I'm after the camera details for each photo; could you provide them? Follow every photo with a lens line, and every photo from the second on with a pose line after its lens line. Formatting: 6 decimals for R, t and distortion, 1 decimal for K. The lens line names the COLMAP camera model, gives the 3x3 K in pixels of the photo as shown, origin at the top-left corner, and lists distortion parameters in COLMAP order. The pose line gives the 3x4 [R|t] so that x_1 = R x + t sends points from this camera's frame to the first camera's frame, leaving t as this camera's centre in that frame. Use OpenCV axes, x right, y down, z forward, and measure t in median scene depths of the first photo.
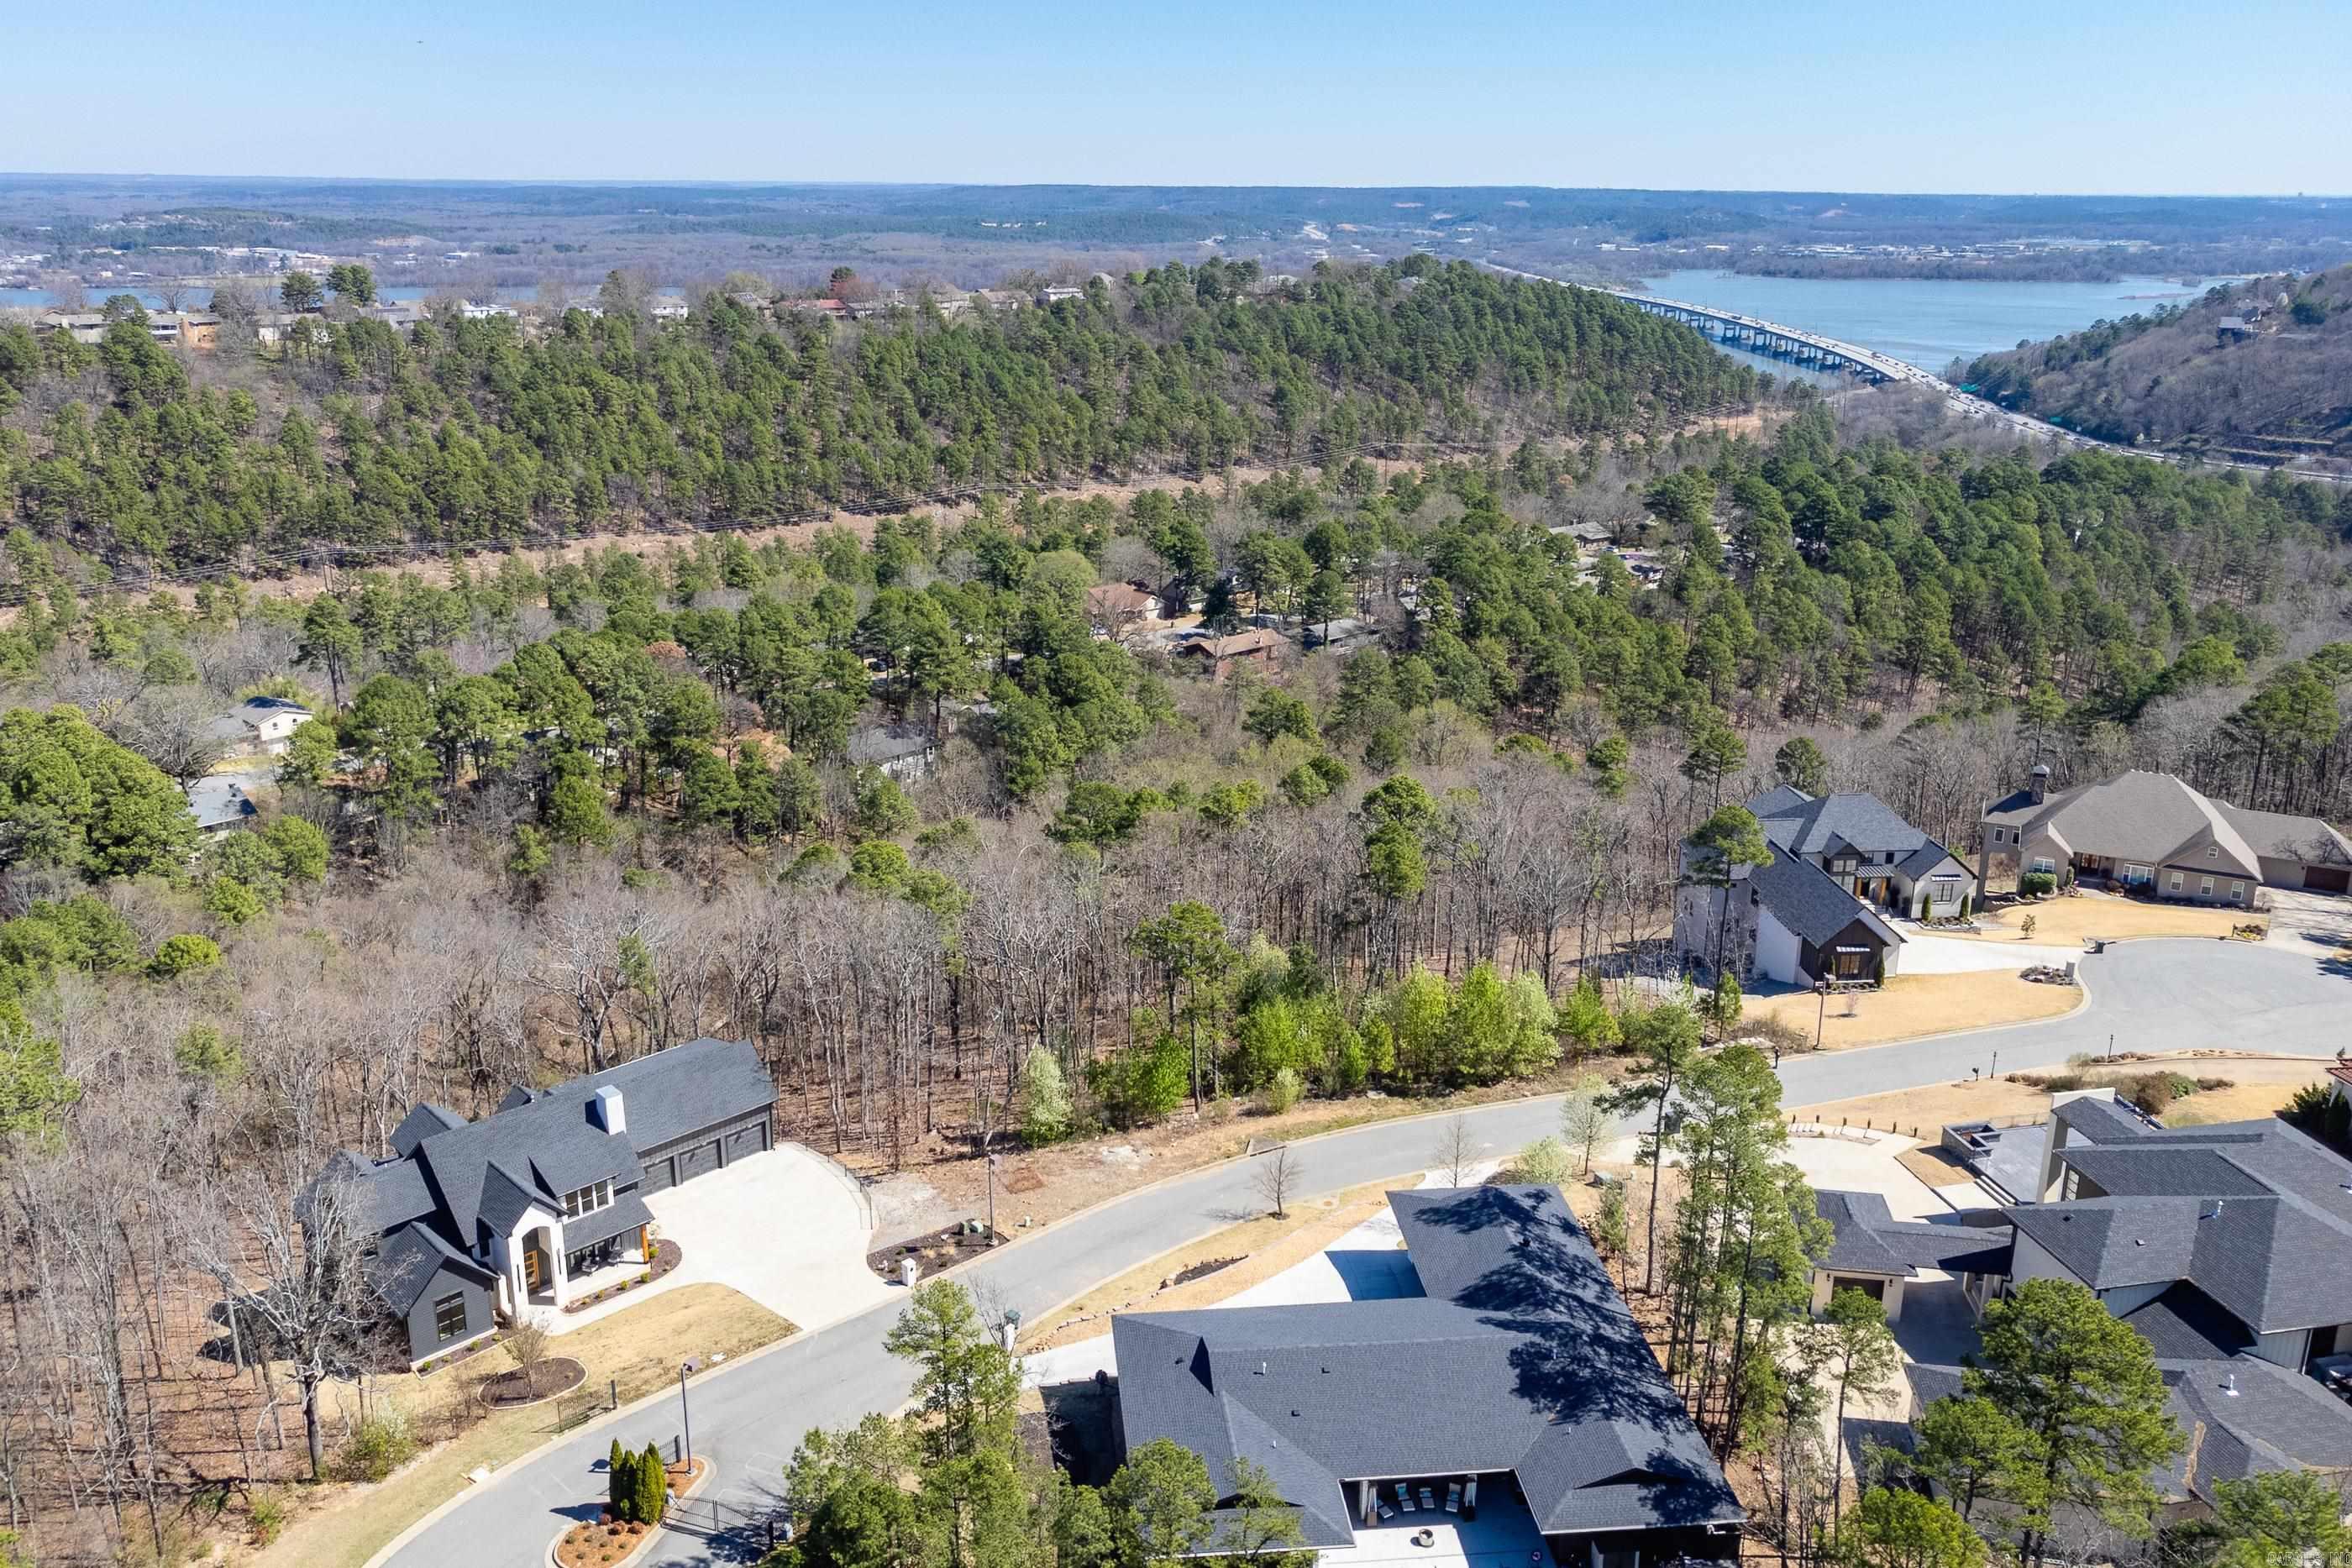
lens RADIAL K [[1748.3, 0, 1174.8], [0, 1748.3, 747.7], [0, 0, 1]] dist [0.054652, -0.089230]
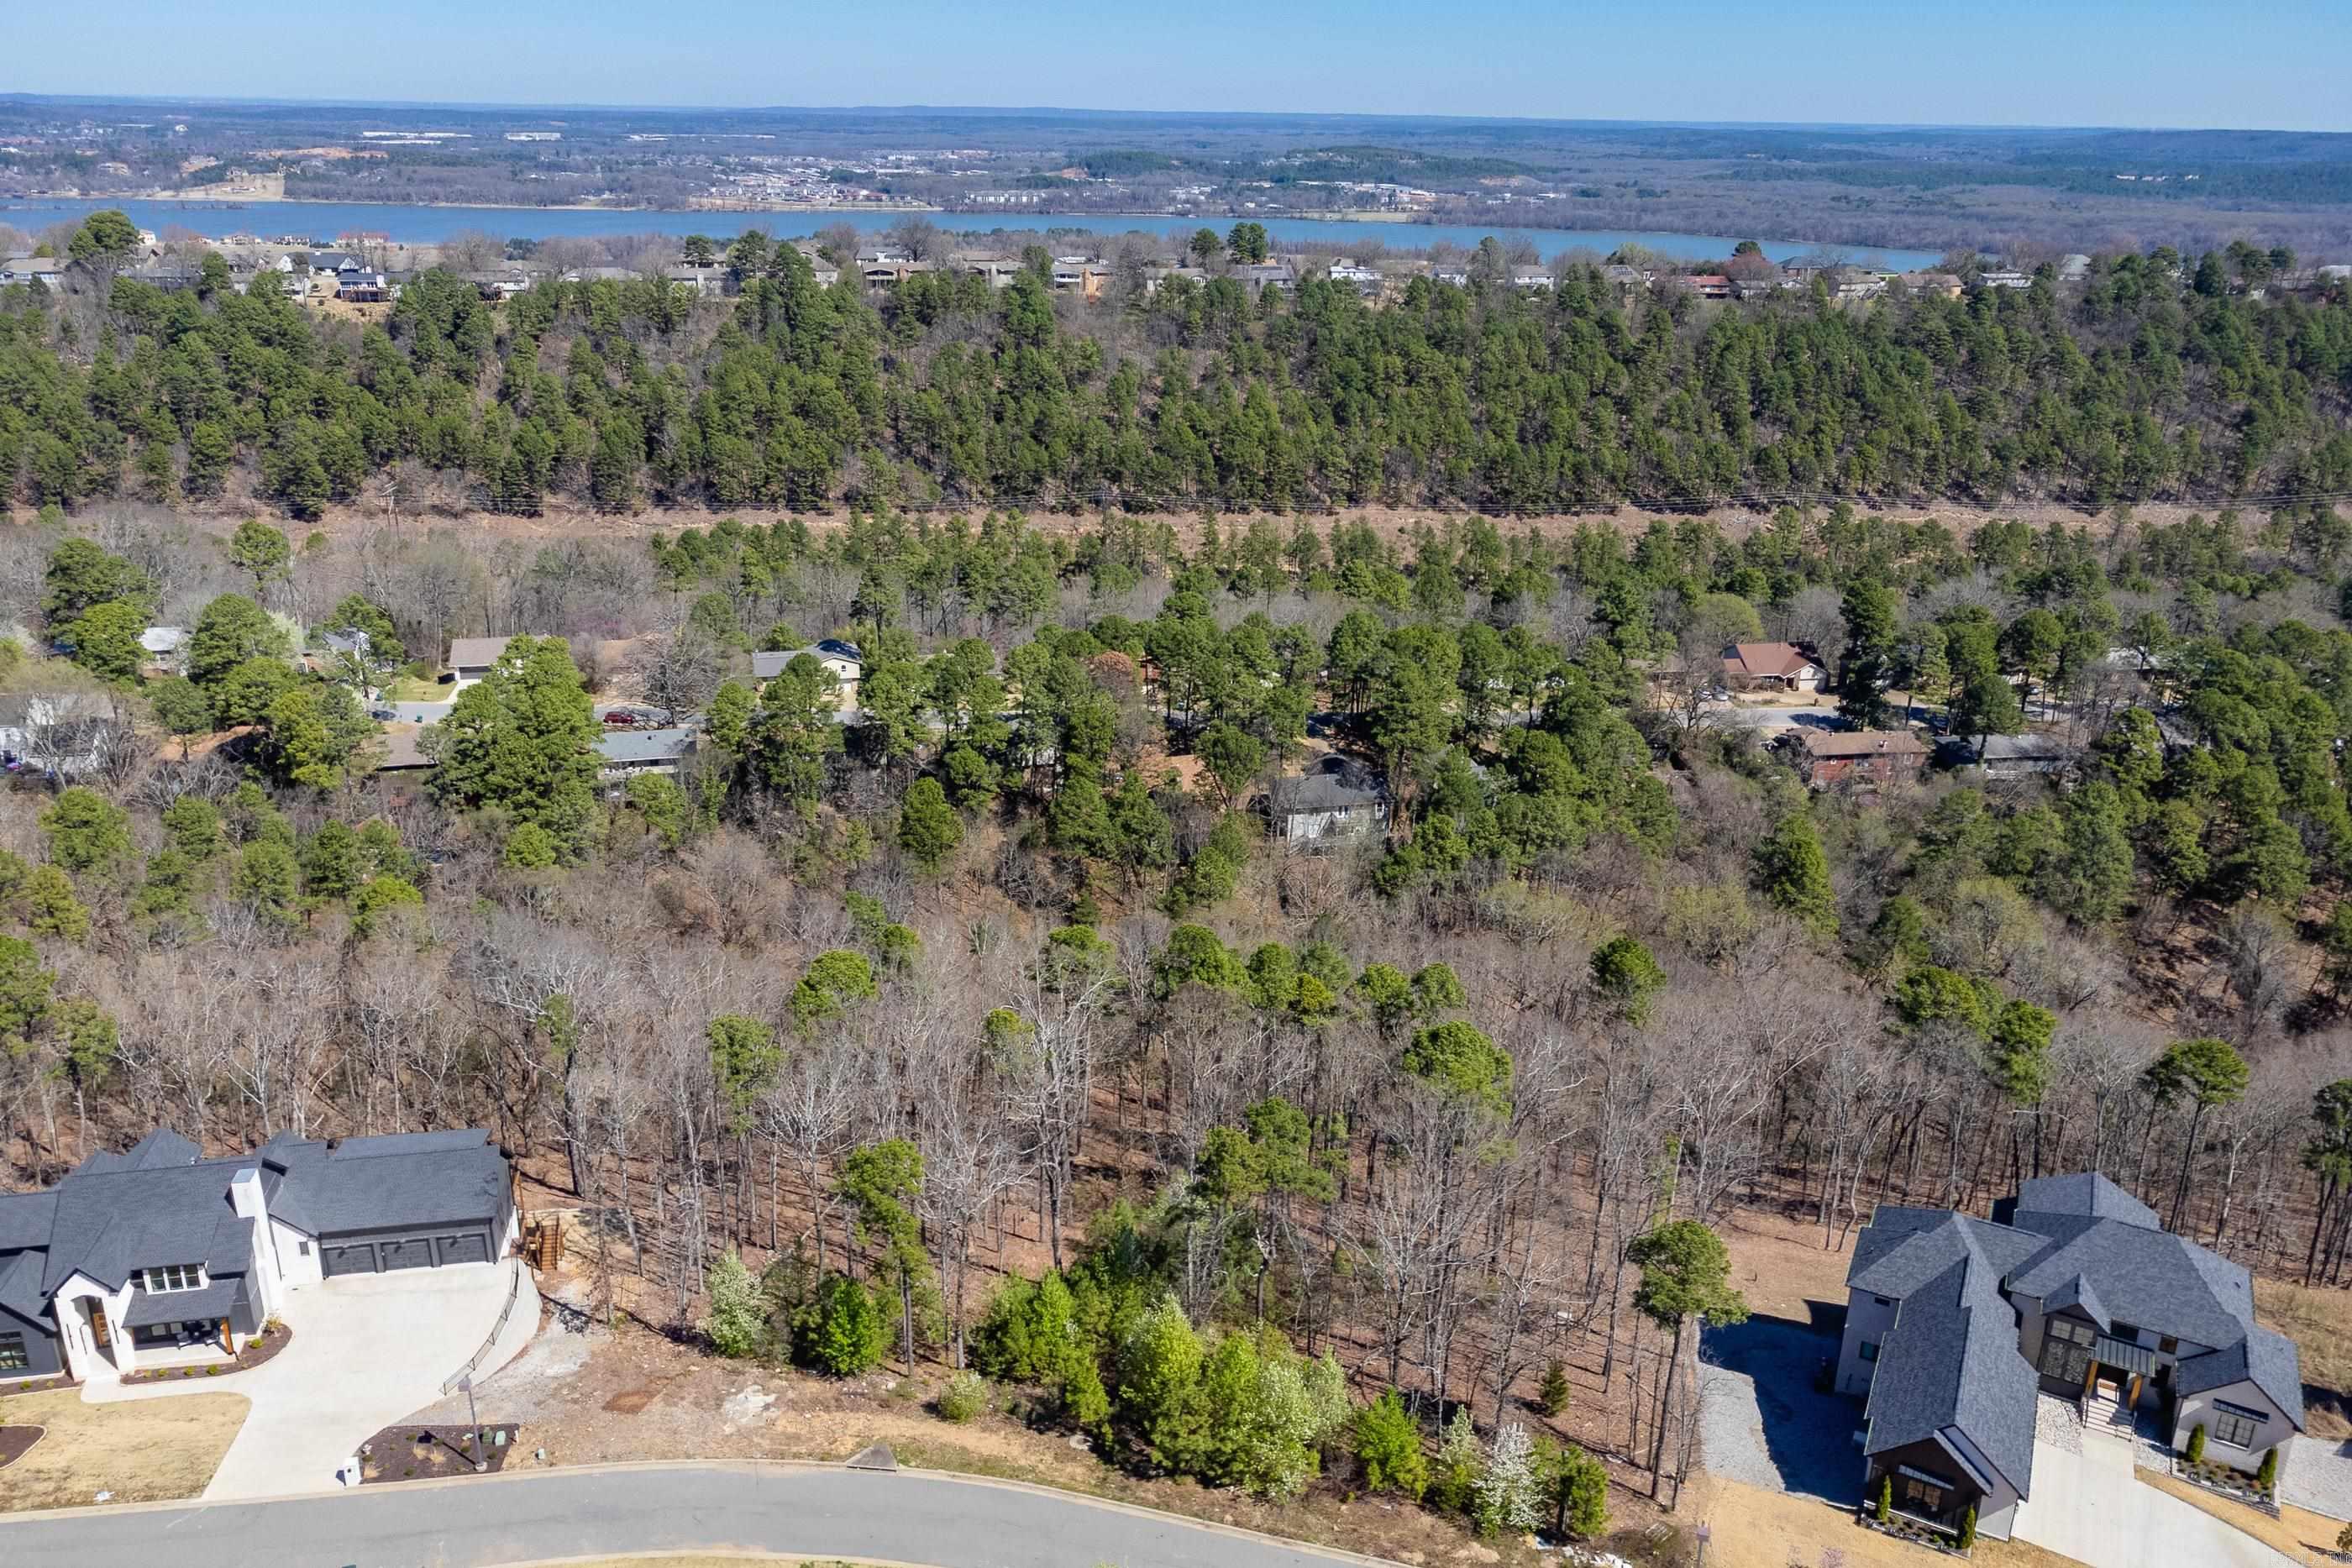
lens RADIAL K [[1723.1, 0, 1176.0], [0, 1723.1, 784.0], [0, 0, 1]] dist [0.022910, -0.001391]
pose [[0.847911, 0.198955, -0.491389, 0.092686], [-0.174262, 0.980000, 0.096089, -0.034298], [0.500679, 0.004155, 0.865623, 0.065829]]
